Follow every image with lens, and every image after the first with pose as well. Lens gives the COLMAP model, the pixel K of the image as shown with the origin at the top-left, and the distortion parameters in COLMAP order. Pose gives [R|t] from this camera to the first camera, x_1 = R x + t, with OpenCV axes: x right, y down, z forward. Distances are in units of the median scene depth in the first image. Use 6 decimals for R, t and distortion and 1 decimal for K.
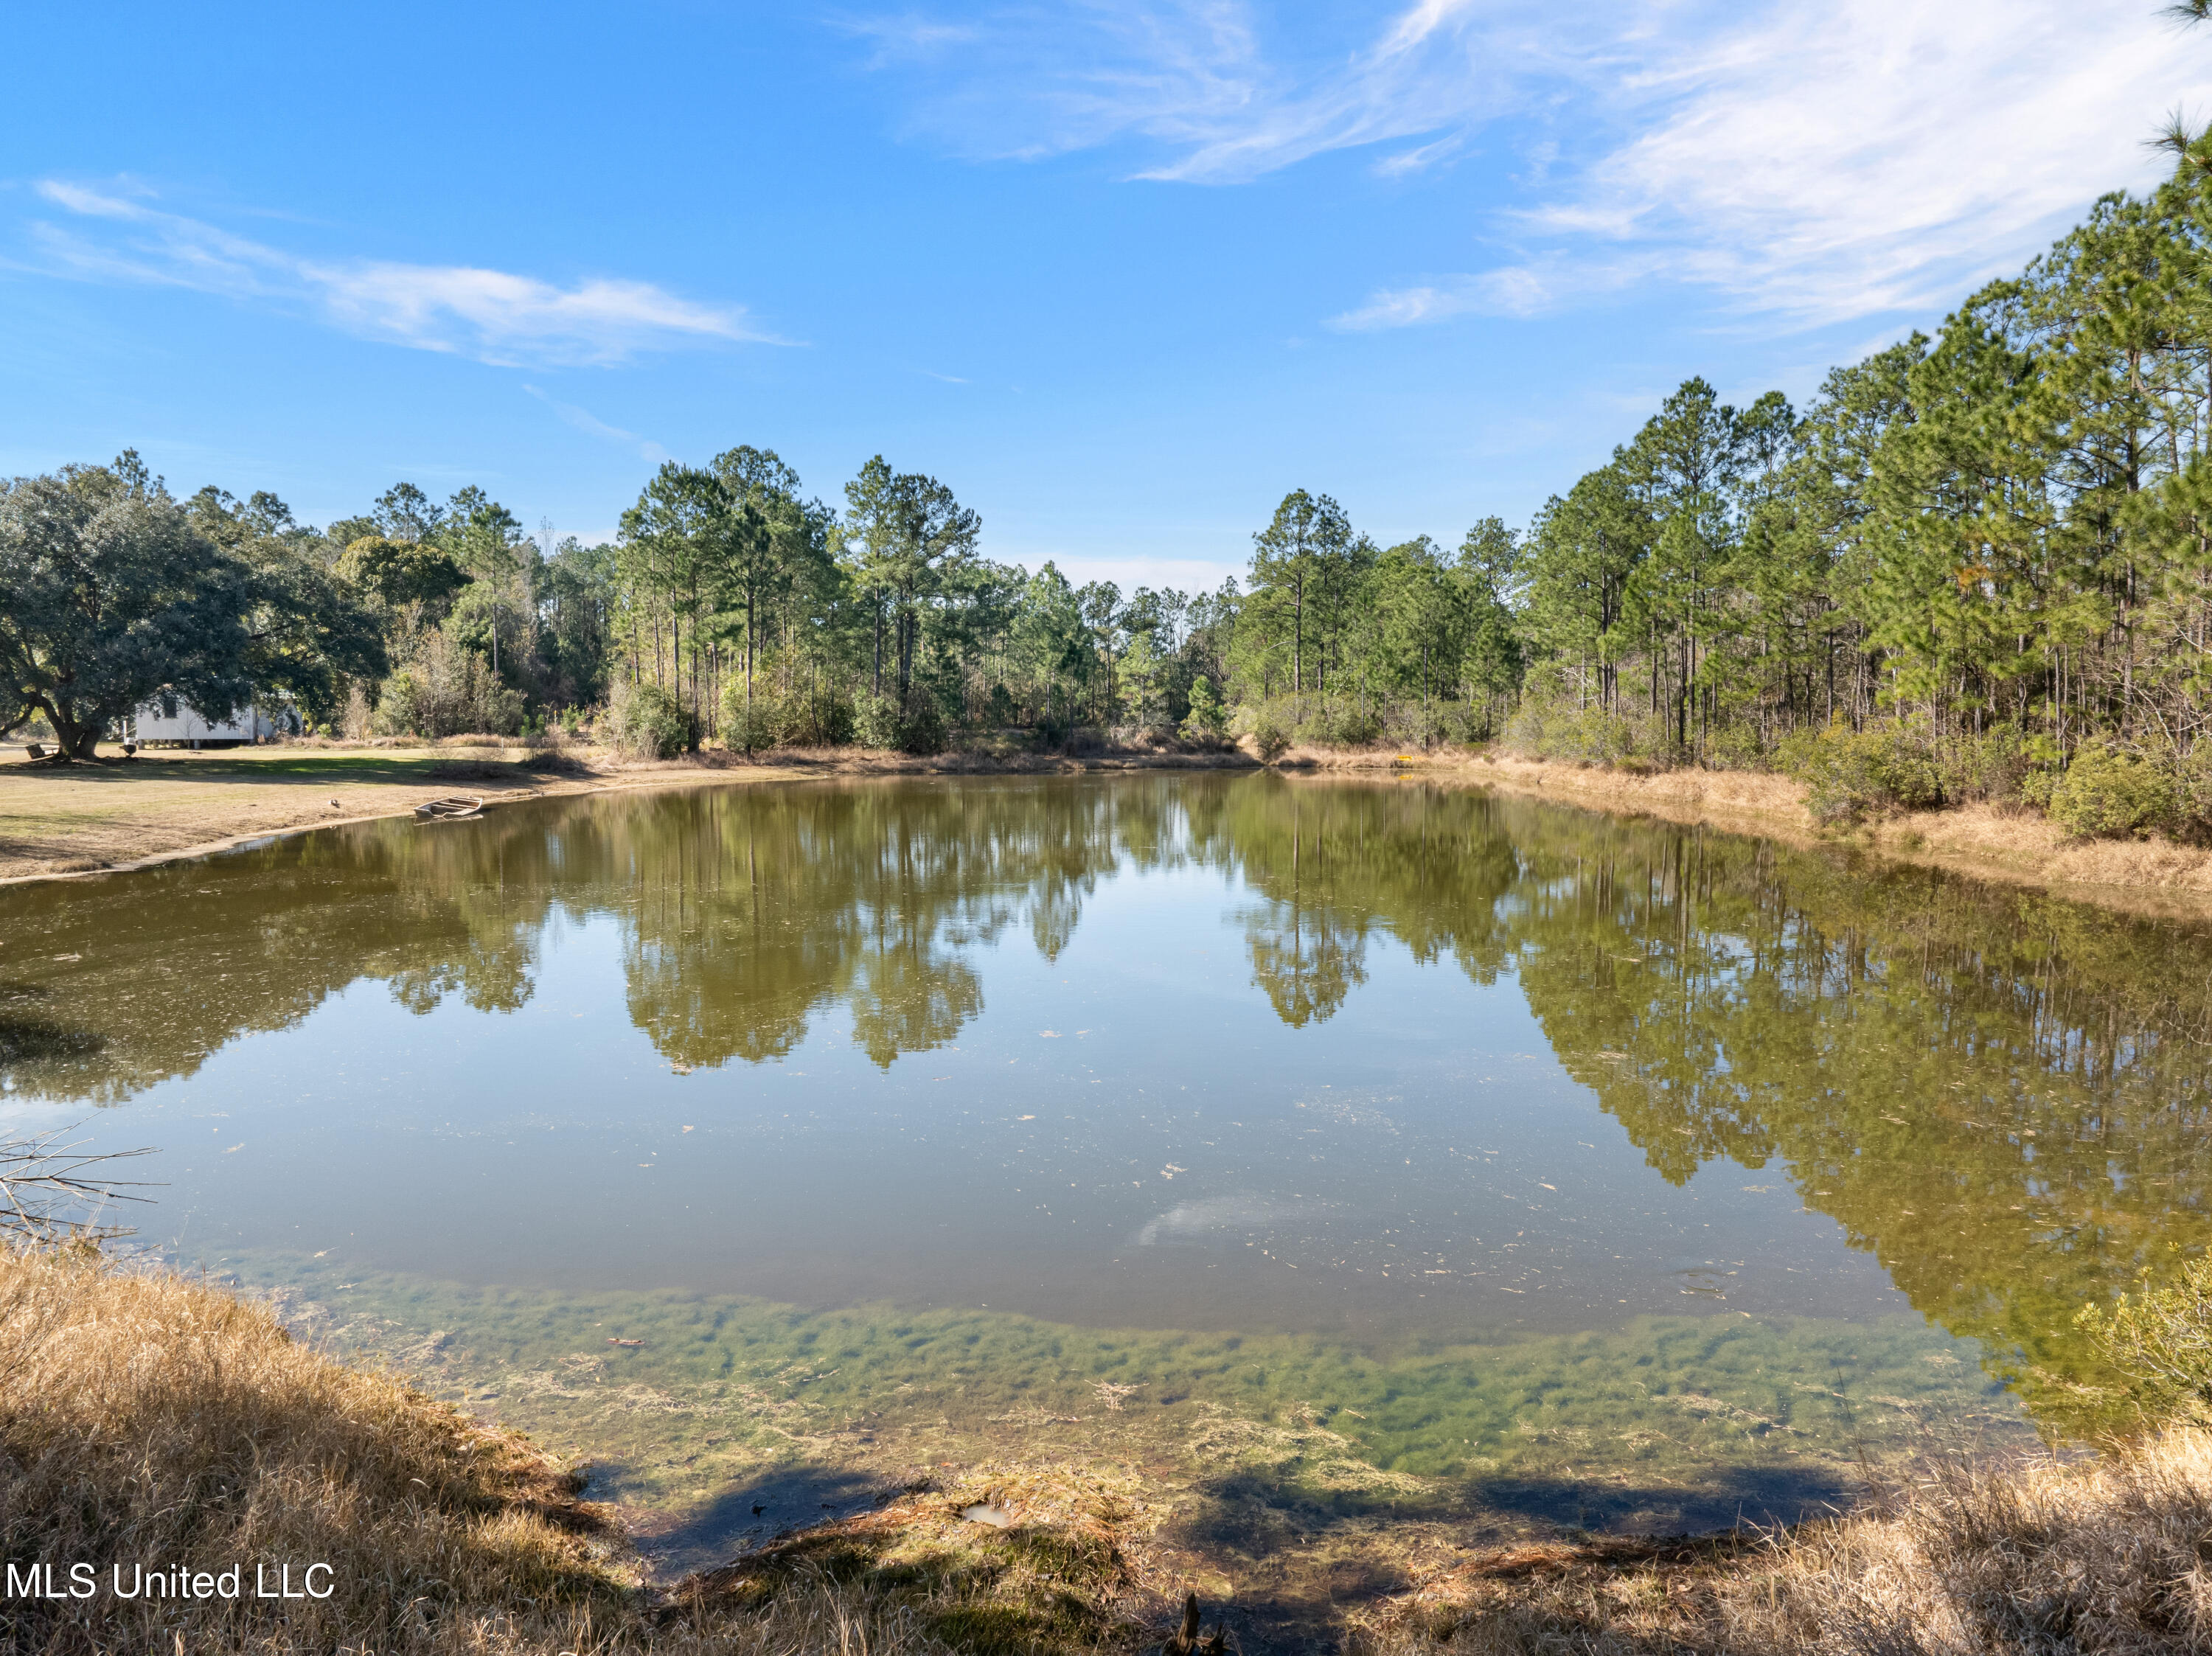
lens RADIAL K [[1584.4, 0, 1106.0], [0, 1584.4, 828.0], [0, 0, 1]] dist [0.008346, -0.095612]
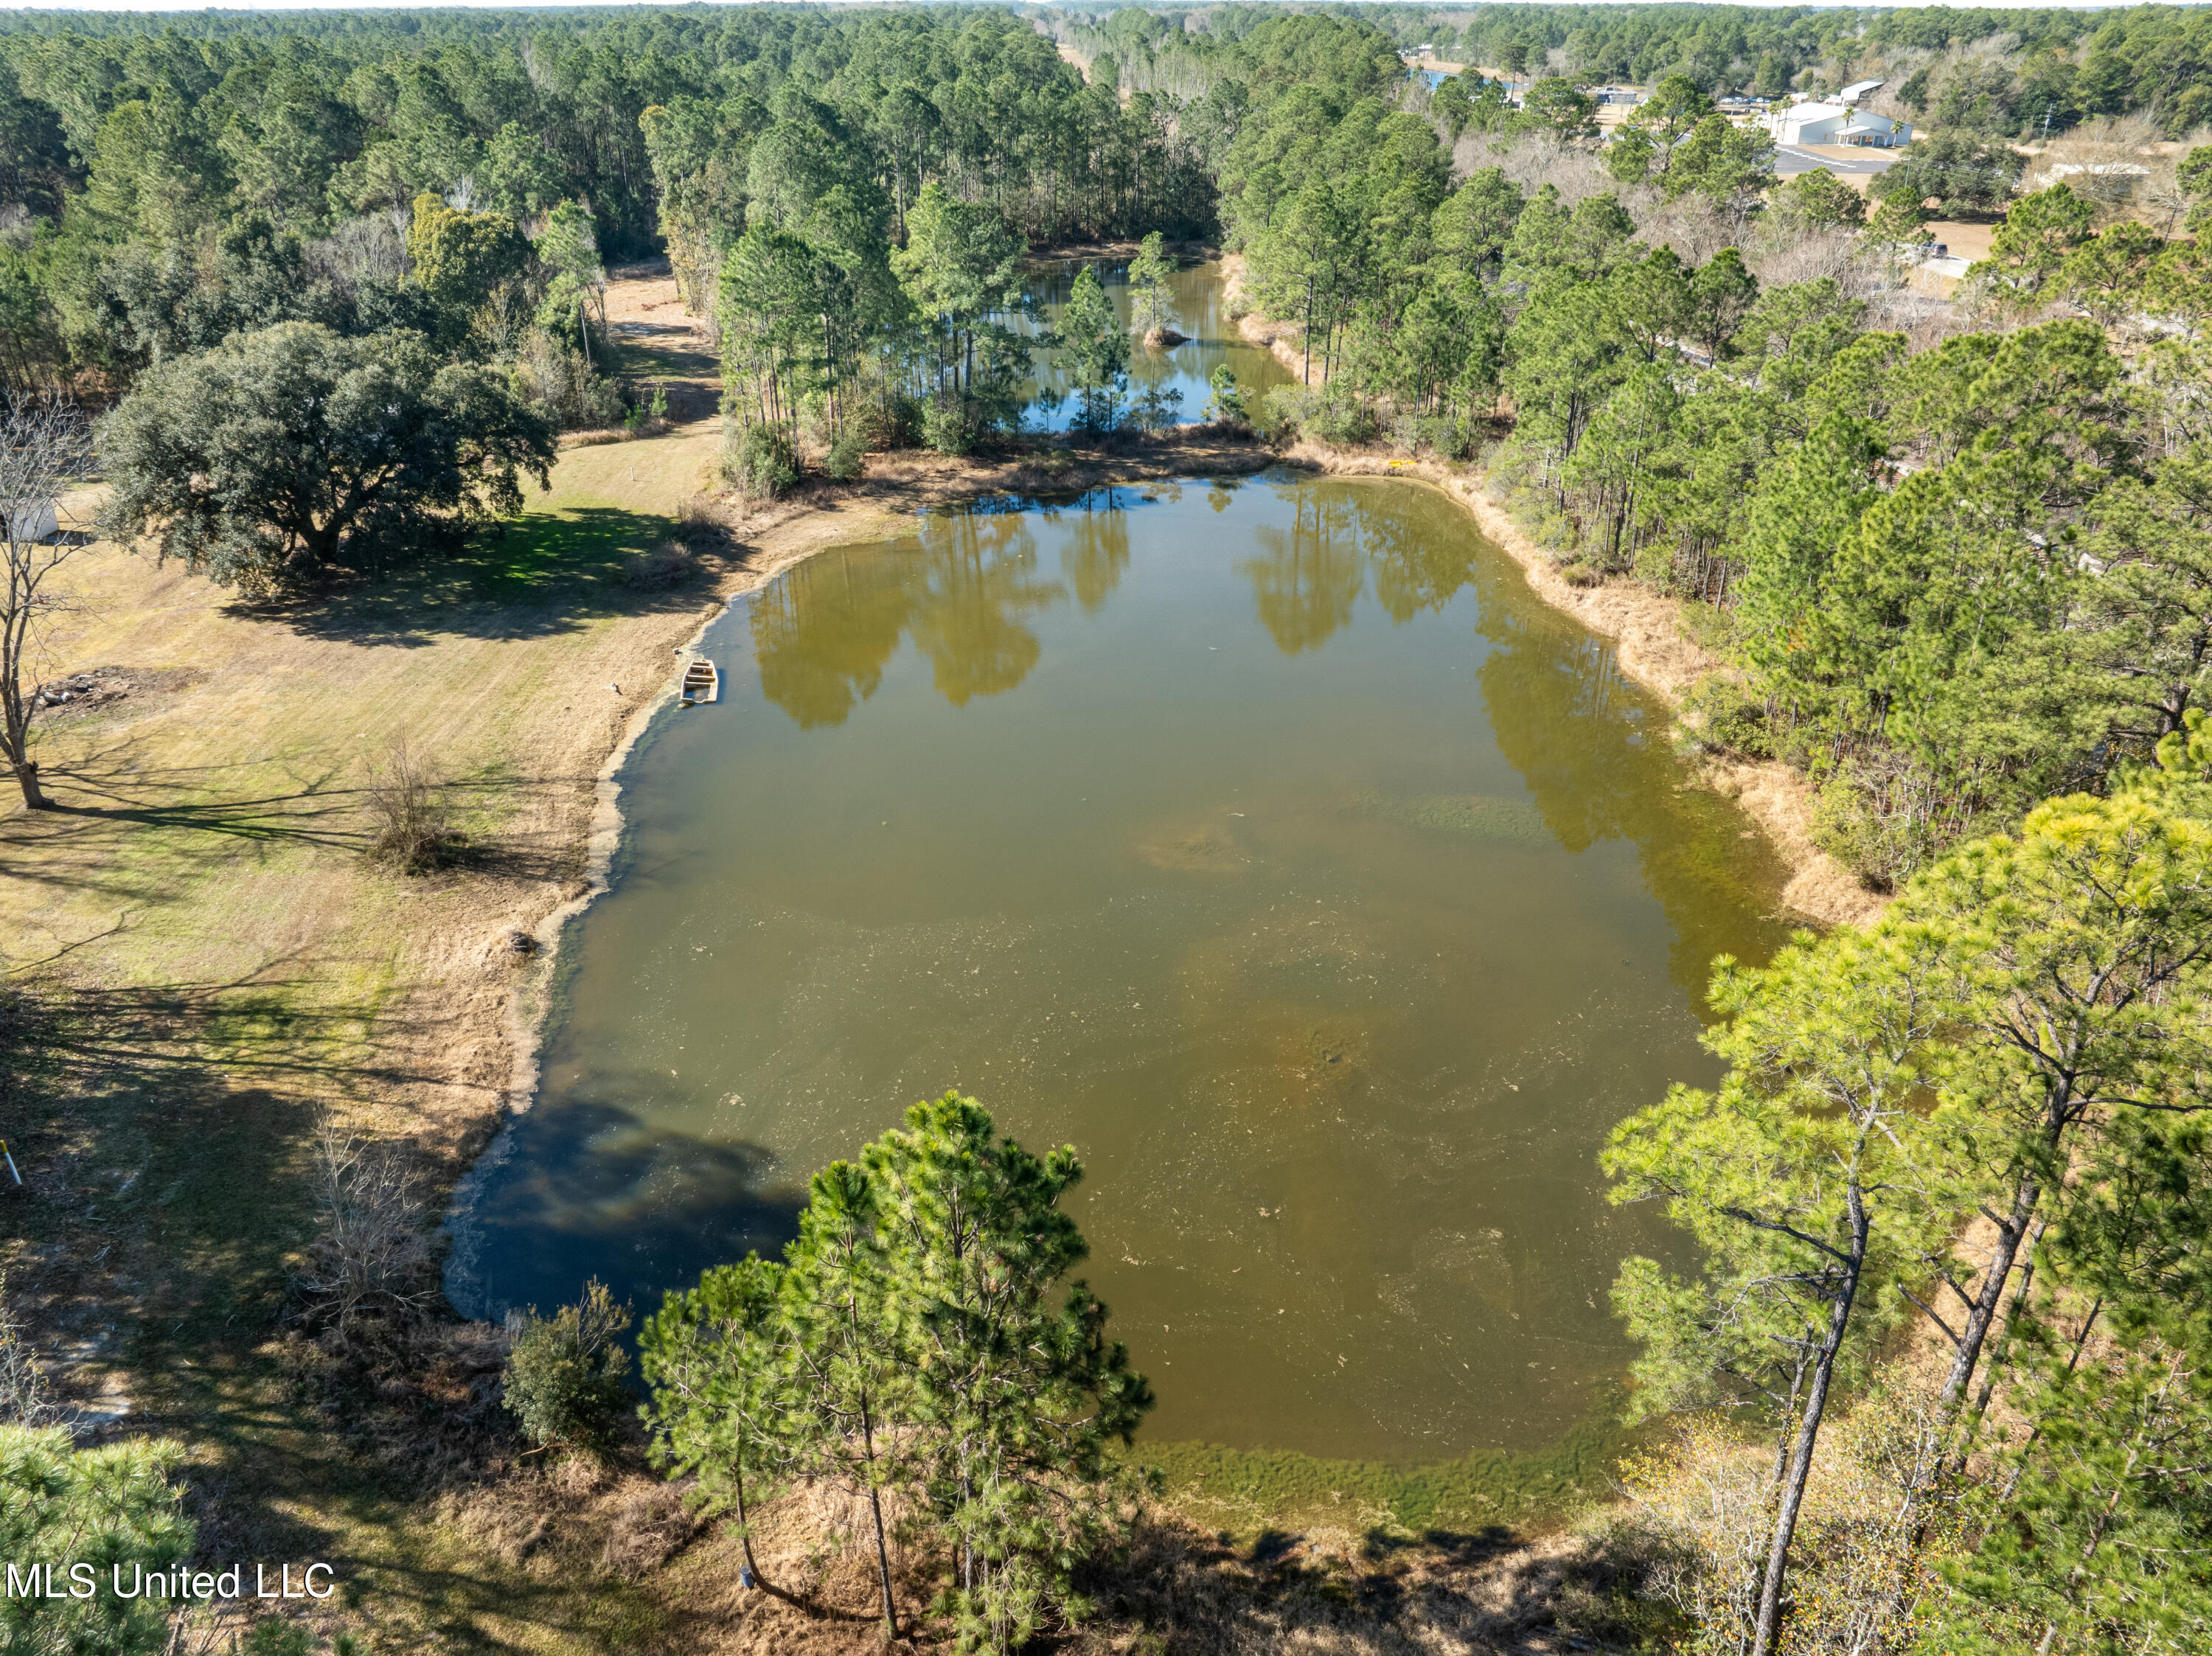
lens RADIAL K [[1584.4, 0, 1106.0], [0, 1584.4, 828.0], [0, 0, 1]] dist [0.008346, -0.095612]
pose [[0.999583, -0.017386, 0.023053, -0.057540], [0.006992, 0.920377, 0.390970, -0.248267], [-0.028015, -0.390646, 0.920115, -0.179225]]
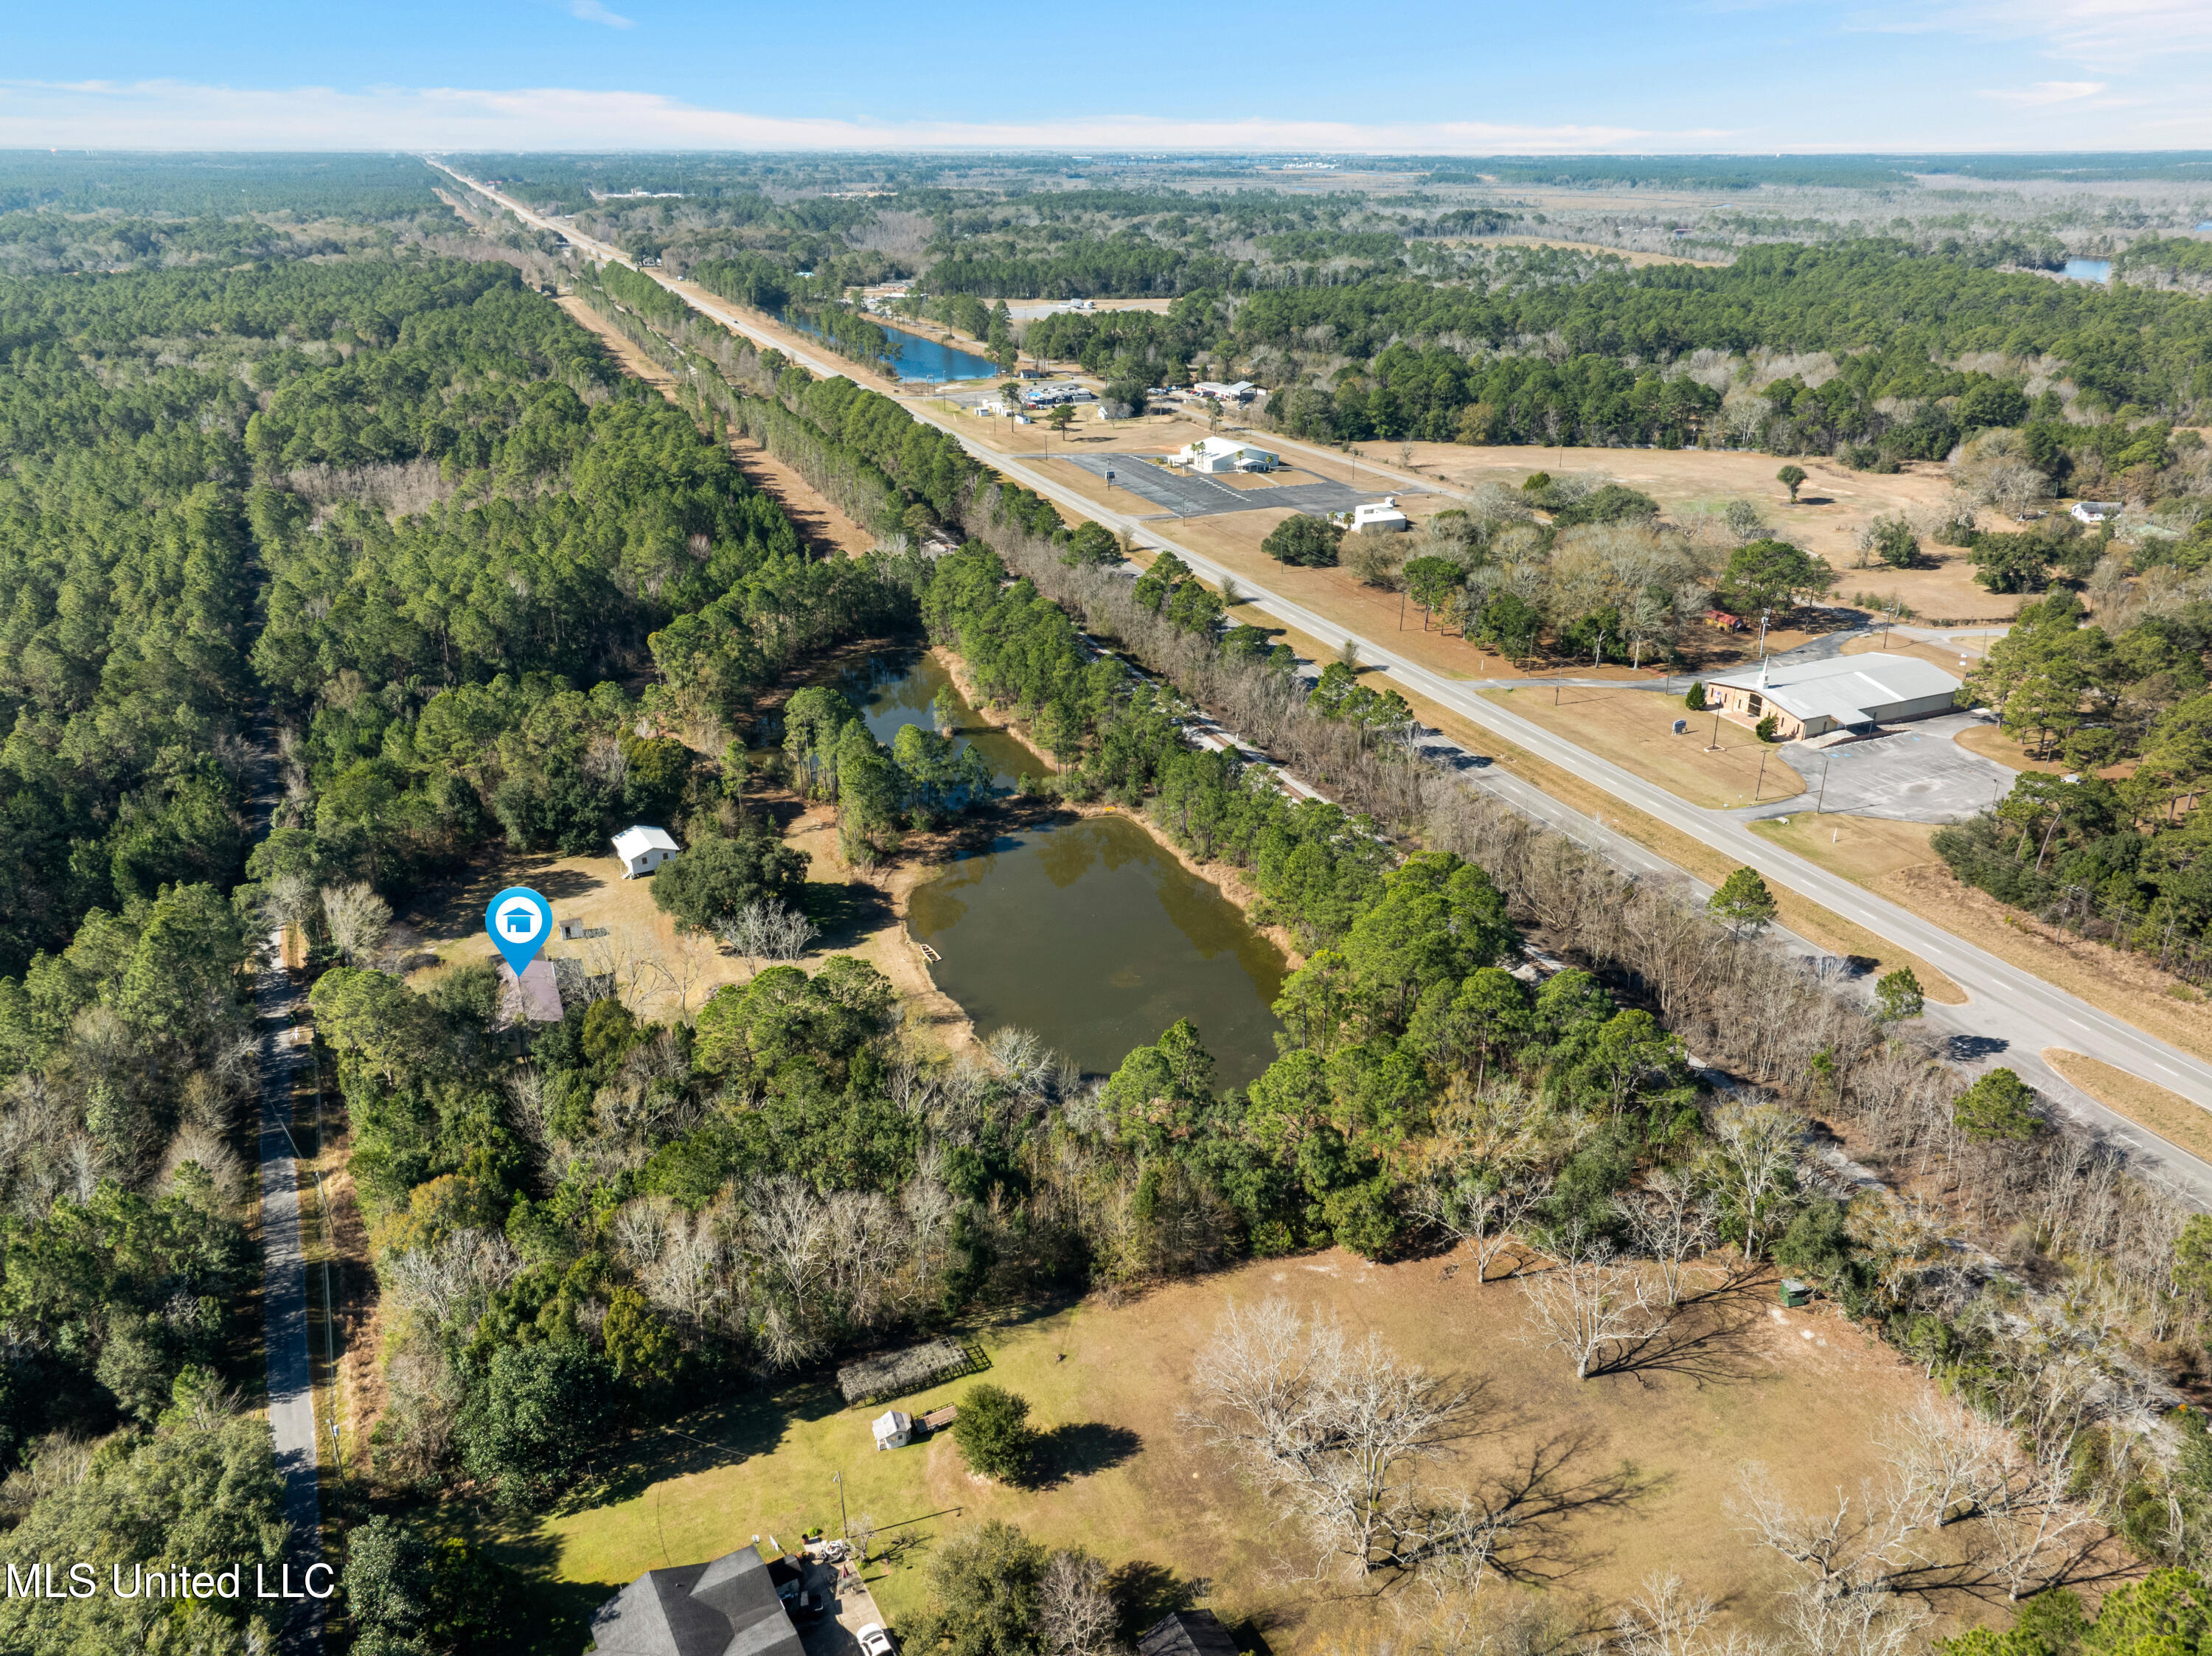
lens RADIAL K [[1584.4, 0, 1106.0], [0, 1584.4, 828.0], [0, 0, 1]] dist [0.008346, -0.095612]
pose [[0.931302, -0.154822, 0.329706, -0.708777], [0.039945, 0.943122, 0.330038, -0.895444], [-0.362050, -0.294195, 0.884516, -1.429474]]
